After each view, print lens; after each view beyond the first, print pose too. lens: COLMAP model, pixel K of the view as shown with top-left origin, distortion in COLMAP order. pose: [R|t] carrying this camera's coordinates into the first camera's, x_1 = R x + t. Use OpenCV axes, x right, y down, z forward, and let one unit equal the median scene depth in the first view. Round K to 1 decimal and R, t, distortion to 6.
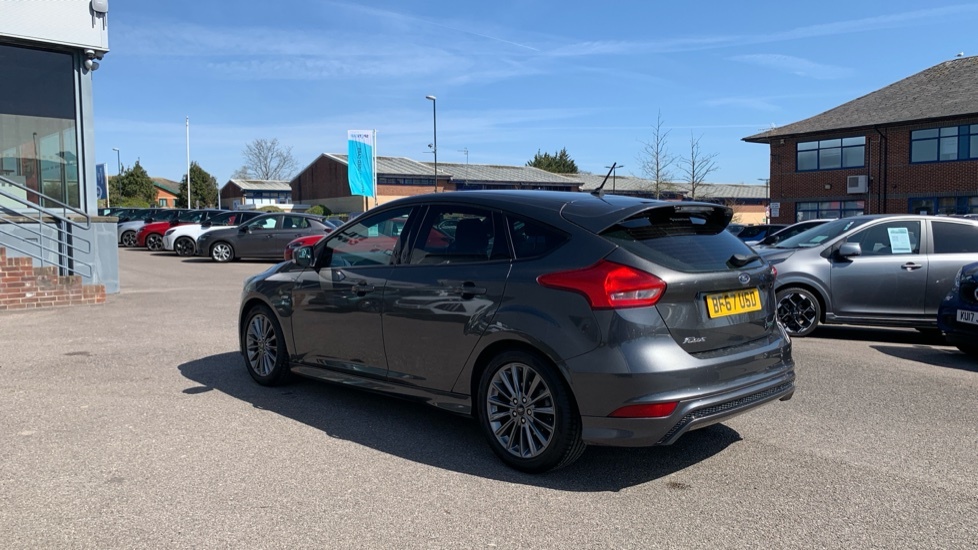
lens RADIAL K [[752.7, 0, 489.0], [0, 752.7, 255.0], [0, 0, 1]] dist [-0.000154, -0.001912]
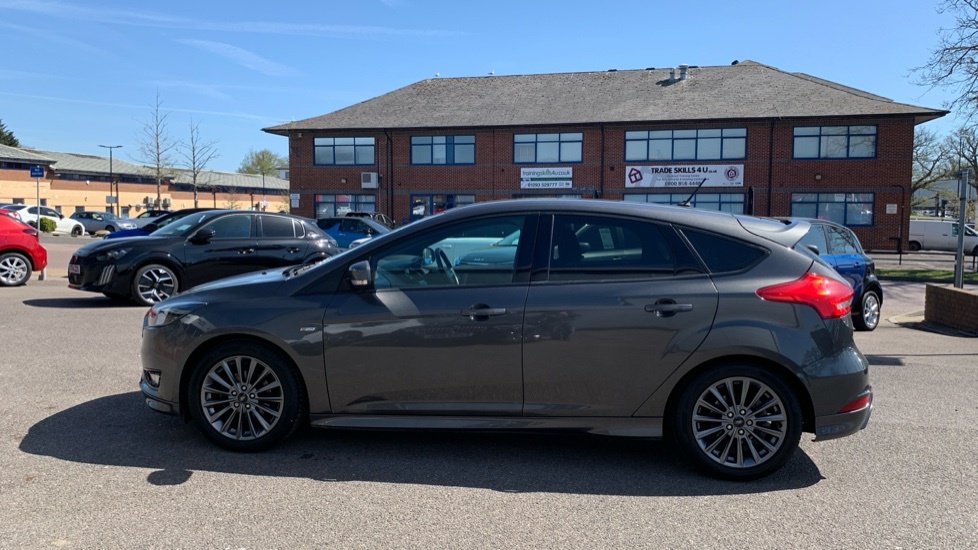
lens RADIAL K [[737.4, 0, 489.0], [0, 737.4, 275.0], [0, 0, 1]] dist [-0.001340, -0.000245]
pose [[0.759329, -0.036239, 0.649697, -0.091340], [0.006541, 0.998823, 0.048069, -0.004779], [-0.650674, -0.032251, 0.758672, 0.049224]]
